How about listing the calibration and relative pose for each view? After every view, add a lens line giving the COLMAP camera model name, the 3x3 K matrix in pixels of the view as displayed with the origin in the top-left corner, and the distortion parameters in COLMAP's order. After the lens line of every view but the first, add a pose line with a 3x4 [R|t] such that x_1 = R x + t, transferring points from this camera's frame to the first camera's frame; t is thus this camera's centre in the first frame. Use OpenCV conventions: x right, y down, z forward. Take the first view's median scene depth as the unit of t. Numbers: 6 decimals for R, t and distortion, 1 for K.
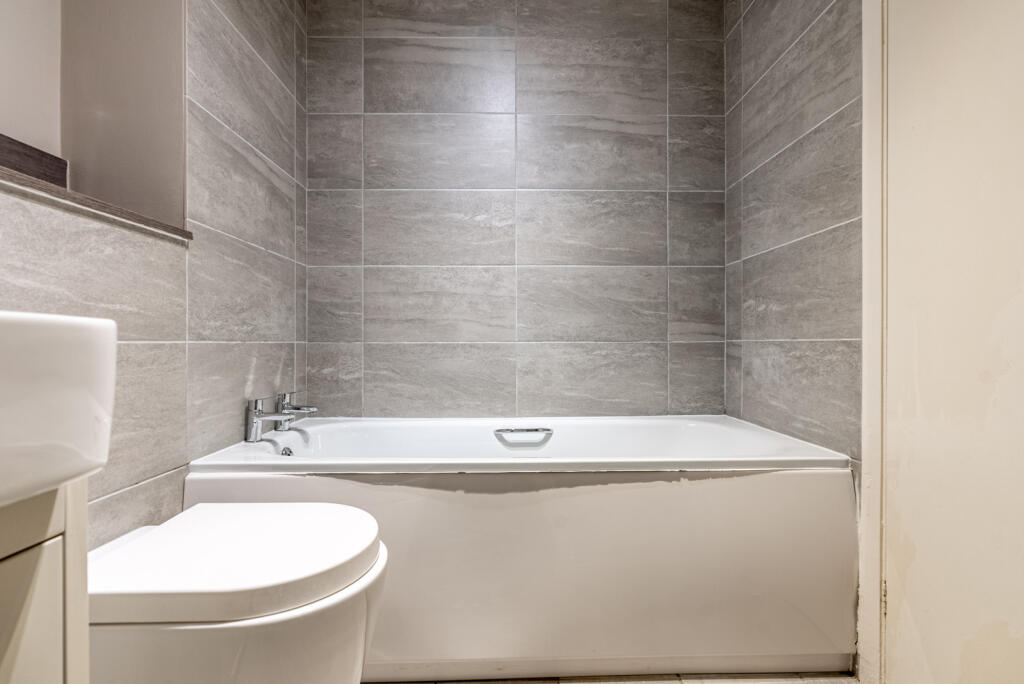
lens RADIAL K [[472.2, 0, 513.7], [0, 472.2, 342.1], [0, 0, 1]] dist [0.000200, 0.000341]
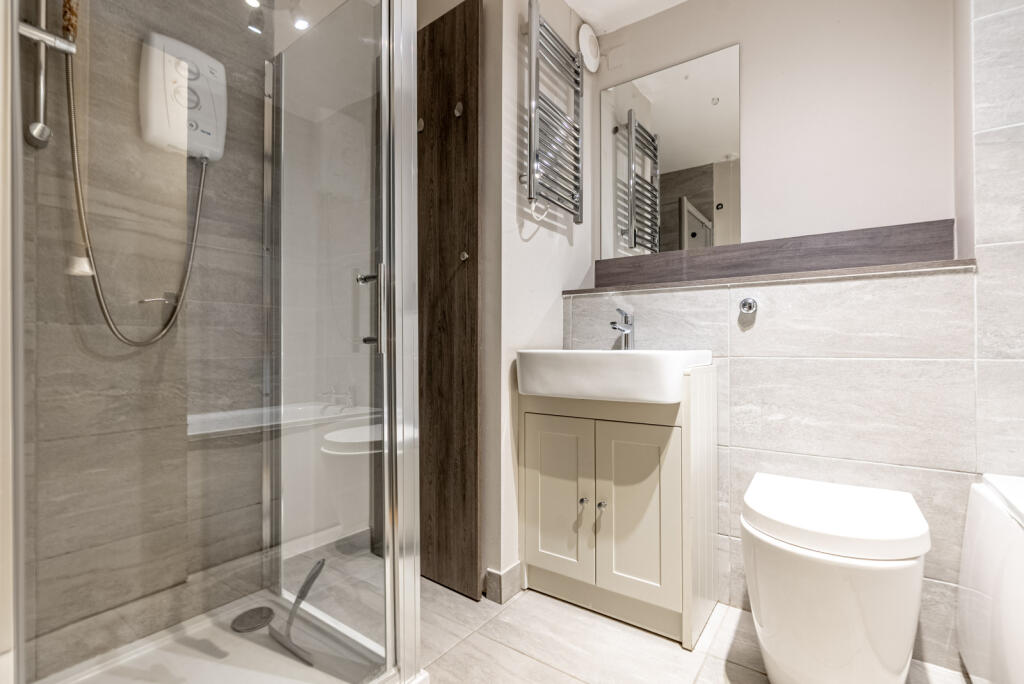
lens RADIAL K [[472.2, 0, 510.6], [0, 472.2, 346.3], [0, 0, 1]] dist [0.000200, 0.000341]
pose [[-0.596554, -0.006612, -0.802546, 0.815393], [-0.001541, 0.999974, -0.007092, -0.022073], [0.802571, -0.002994, -0.596549, 0.794639]]
